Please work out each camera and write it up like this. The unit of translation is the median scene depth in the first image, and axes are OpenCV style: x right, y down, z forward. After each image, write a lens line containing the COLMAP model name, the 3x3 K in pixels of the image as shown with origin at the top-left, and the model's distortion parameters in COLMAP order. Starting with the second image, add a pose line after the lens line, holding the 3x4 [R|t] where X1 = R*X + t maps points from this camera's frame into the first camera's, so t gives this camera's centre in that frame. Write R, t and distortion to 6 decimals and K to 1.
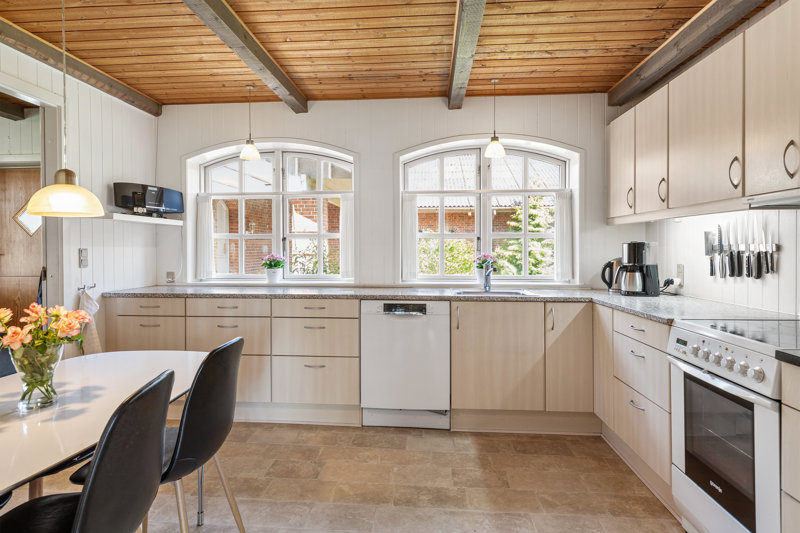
lens RADIAL K [[452.3, 0, 400.7], [0, 452.3, 260.3], [0, 0, 1]] dist [-0.004003, -0.000847]
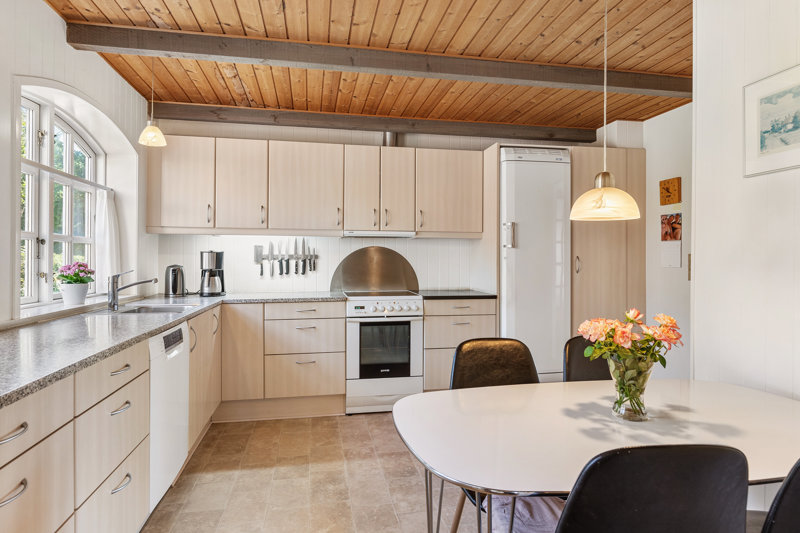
lens RADIAL K [[482.4, 0, 401.1], [0, 482.4, 262.1], [0, 0, 1]] dist [0.001225, 0.001084]
pose [[-0.283482, -0.009883, 0.958927, -1.036690], [0.015922, 0.999761, 0.015011, -0.026343], [-0.958845, 0.019523, -0.283257, 1.092835]]
